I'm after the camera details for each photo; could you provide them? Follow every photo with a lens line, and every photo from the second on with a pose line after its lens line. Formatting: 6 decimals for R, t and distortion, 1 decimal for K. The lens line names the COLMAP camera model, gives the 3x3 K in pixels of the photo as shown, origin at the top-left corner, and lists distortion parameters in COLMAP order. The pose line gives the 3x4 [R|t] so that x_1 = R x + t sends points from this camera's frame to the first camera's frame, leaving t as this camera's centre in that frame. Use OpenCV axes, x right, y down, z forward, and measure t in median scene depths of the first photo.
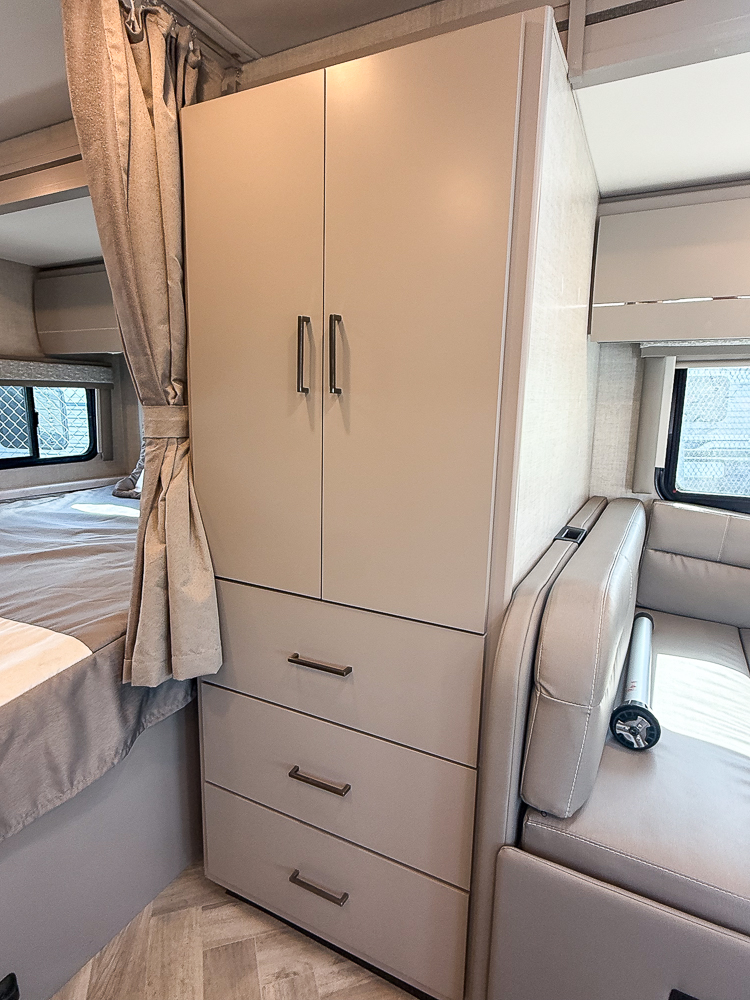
lens RADIAL K [[565.1, 0, 373.5], [0, 565.1, 498.3], [0, 0, 1]] dist [0.001735, 0.000230]
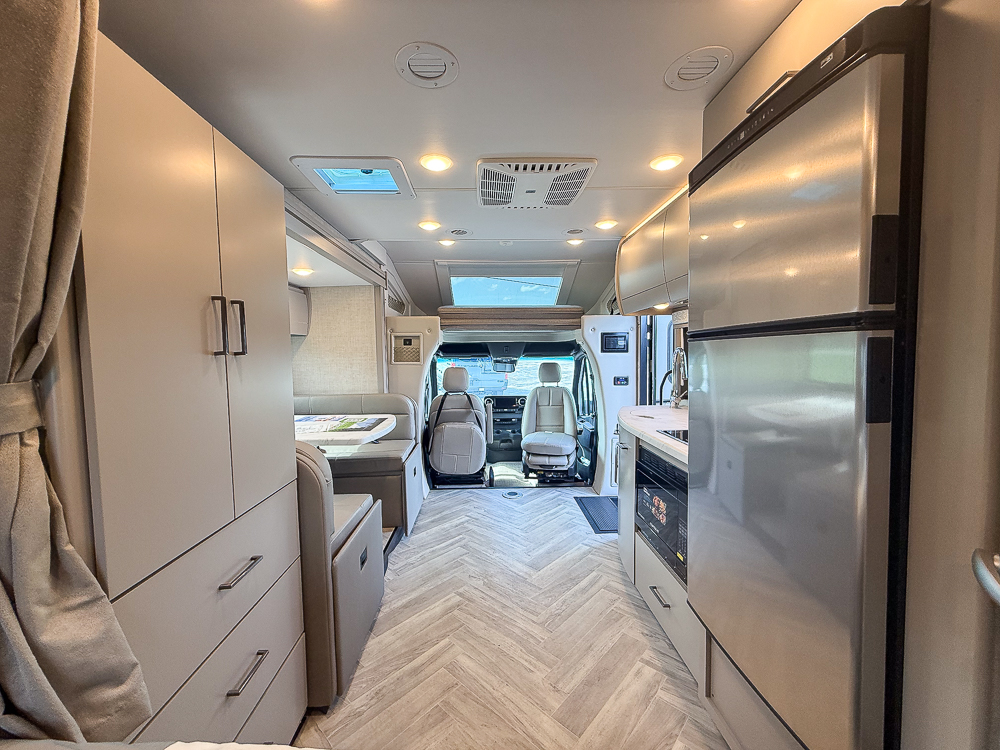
lens RADIAL K [[401.3, 0, 497.8], [0, 401.3, 376.1], [0, 0, 1]] dist [-0.001081, -0.000147]
pose [[-0.493185, -0.061137, 0.867773, -1.007094], [0.167250, 0.972254, 0.163552, -0.156435], [-0.853695, 0.225796, -0.469276, 0.765185]]
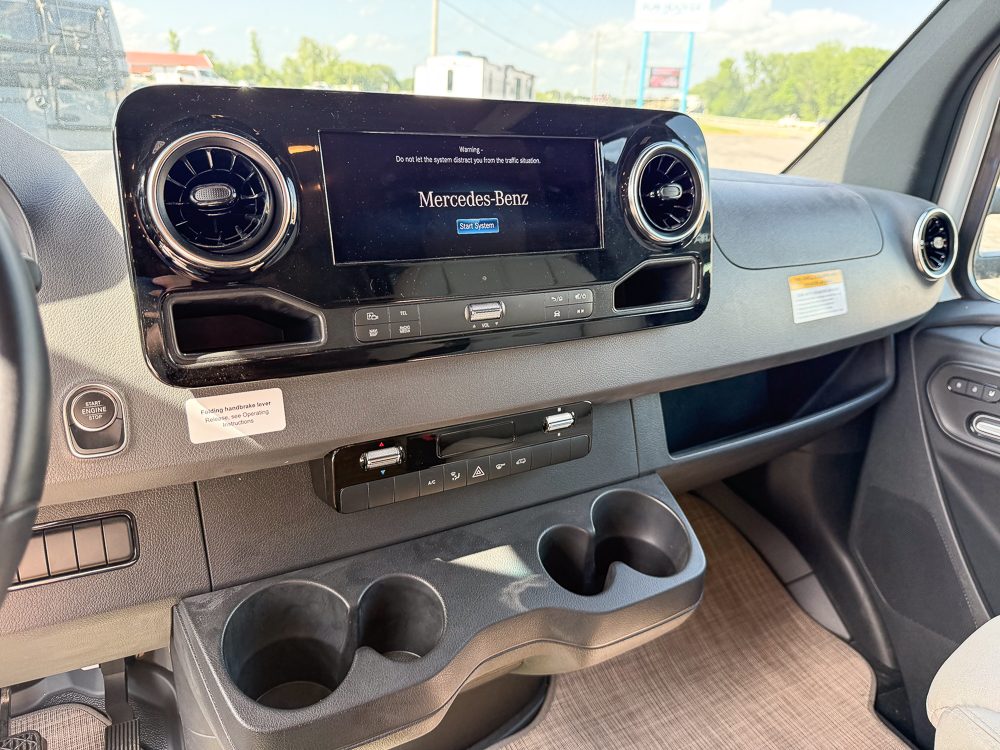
lens RADIAL K [[704.0, 0, 476.7], [0, 704.0, 376.5], [0, 0, 1]] dist [0.040299, -0.002738]
pose [[-0.835516, -0.216435, 0.505043, 1.915255], [0.061720, 0.876367, 0.477672, 0.582610], [-0.545988, 0.430274, -0.718861, -0.611112]]
